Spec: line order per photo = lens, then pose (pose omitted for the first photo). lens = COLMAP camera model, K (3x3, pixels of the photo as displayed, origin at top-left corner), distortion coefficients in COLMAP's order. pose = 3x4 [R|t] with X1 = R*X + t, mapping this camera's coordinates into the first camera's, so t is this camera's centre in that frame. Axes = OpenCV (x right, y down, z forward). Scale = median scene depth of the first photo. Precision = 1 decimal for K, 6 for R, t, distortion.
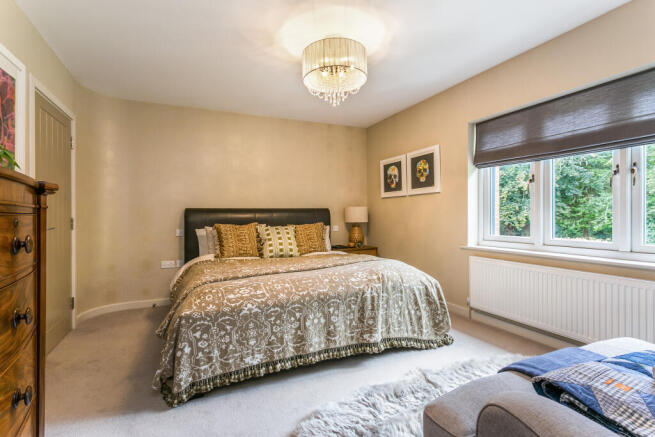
lens RADIAL K [[320.9, 0, 327.5], [0, 320.9, 210.8], [0, 0, 1]] dist [0.000046, 0.000010]
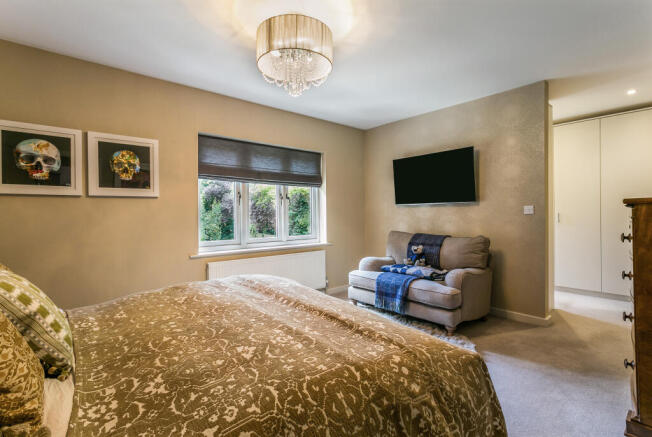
lens RADIAL K [[314.0, 0, 326.0], [0, 314.0, 218.5], [0, 0, 1]] dist [0.000735, 0.000151]
pose [[-0.298614, 0.005980, 0.954355, -0.530124], [0.009128, 0.999953, -0.003410, 0.004496], [-0.954330, 0.007693, -0.298655, 0.778558]]
